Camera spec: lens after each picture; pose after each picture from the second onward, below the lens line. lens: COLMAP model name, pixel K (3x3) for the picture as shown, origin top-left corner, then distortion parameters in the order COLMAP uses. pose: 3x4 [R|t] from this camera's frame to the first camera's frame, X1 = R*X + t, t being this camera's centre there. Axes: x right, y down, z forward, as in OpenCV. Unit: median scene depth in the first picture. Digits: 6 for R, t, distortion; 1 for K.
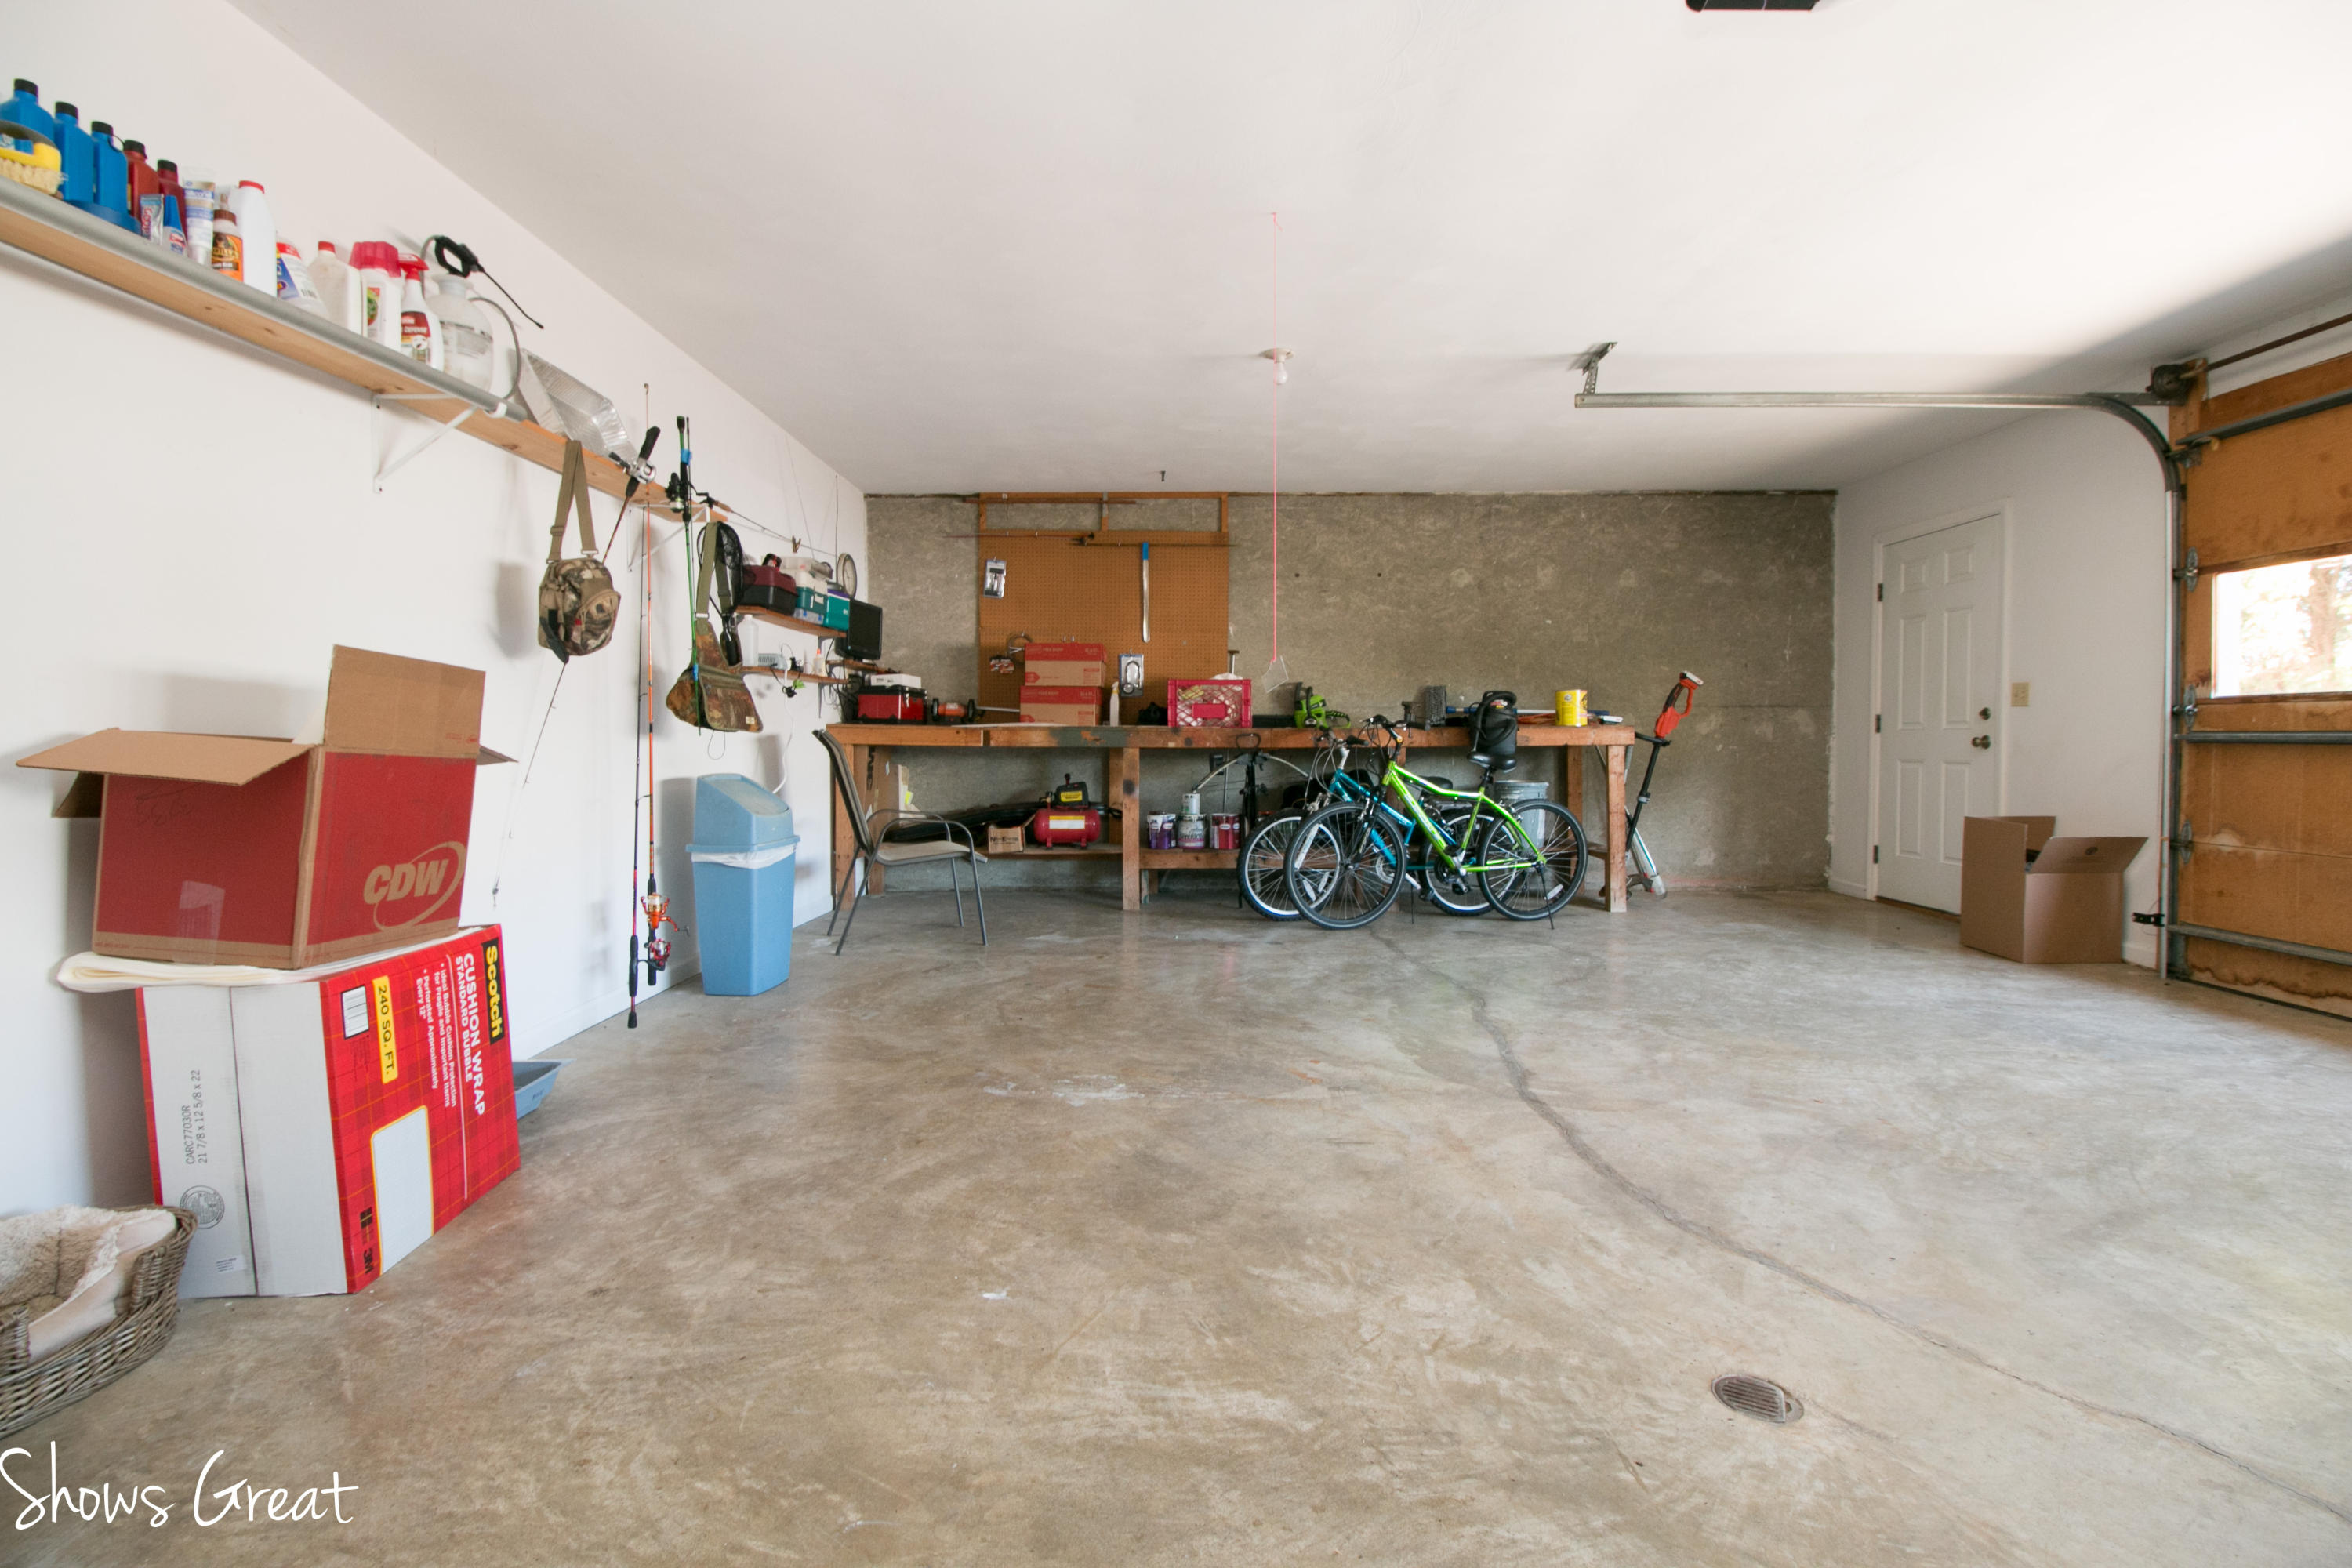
lens RADIAL K [[1084.6, 0, 1180.7], [0, 1084.6, 770.8], [0, 0, 1]] dist [0.002007, -0.014449]
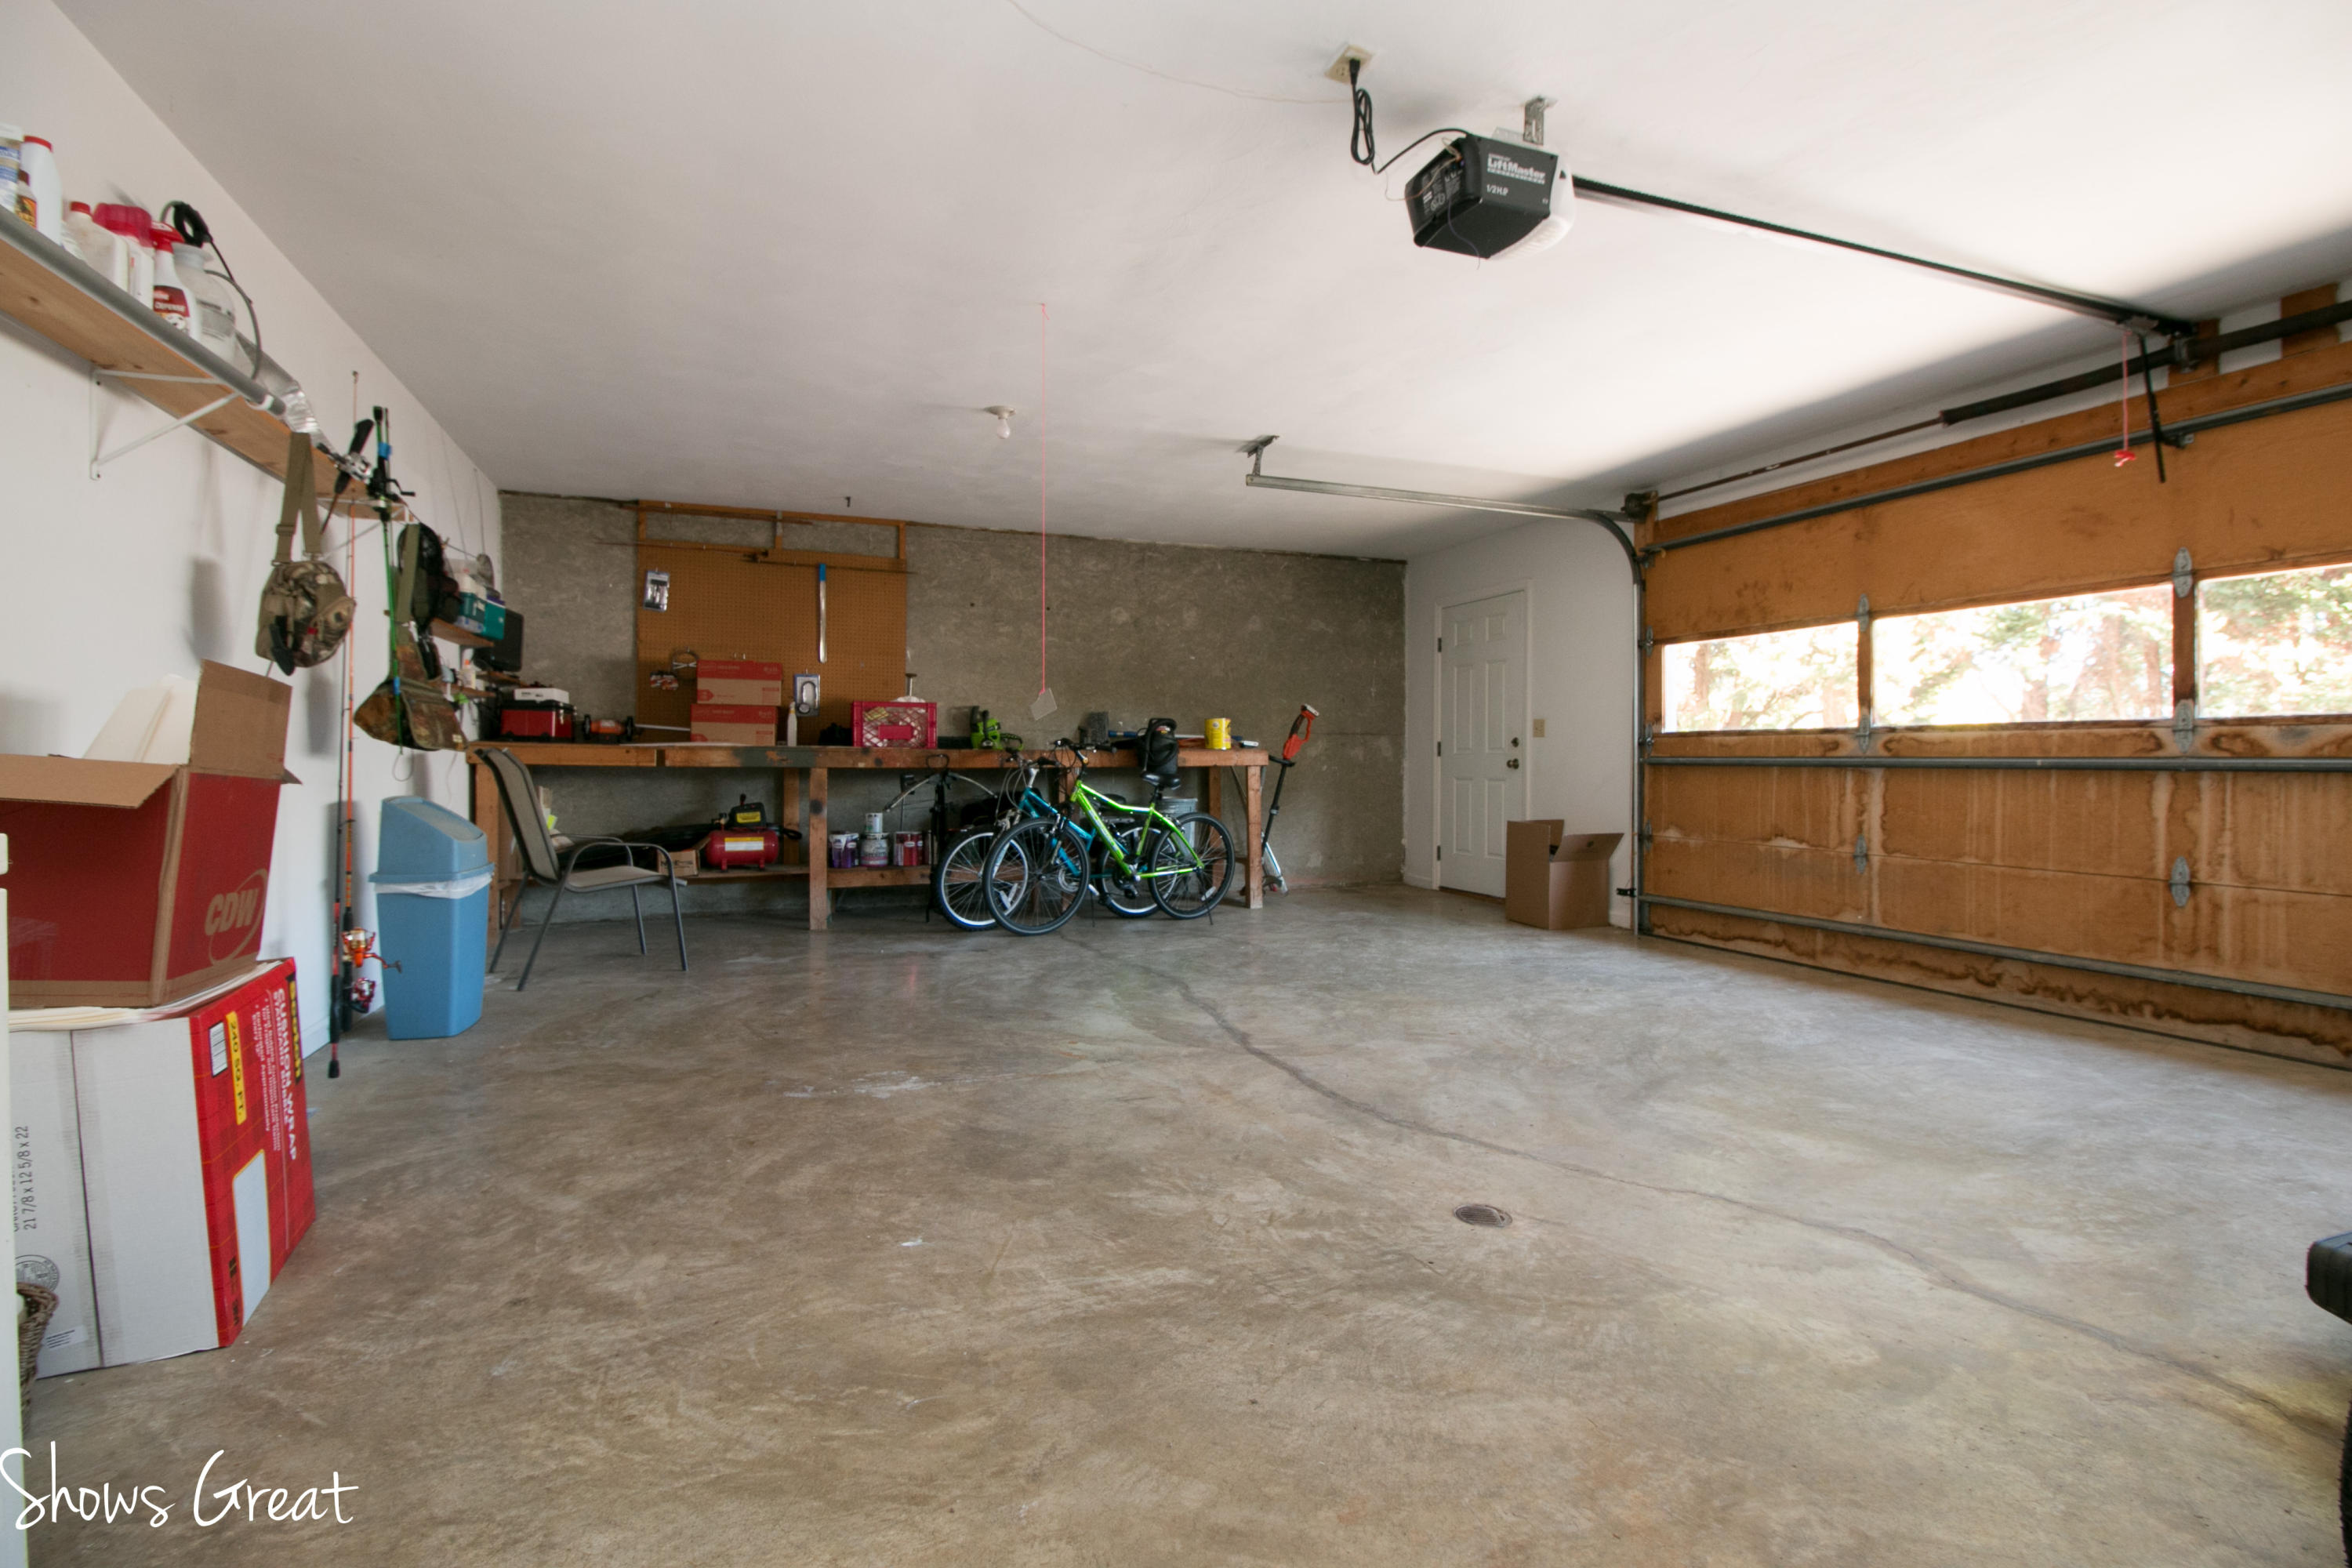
lens RADIAL K [[1084.6, 0, 1180.7], [0, 1084.6, 770.8], [0, 0, 1]] dist [0.002007, -0.014449]
pose [[0.928371, -0.000533, 0.371654, -0.165262], [0.007356, 0.999829, -0.016941, 0.001511], [-0.371582, 0.018461, 0.928217, -0.091803]]
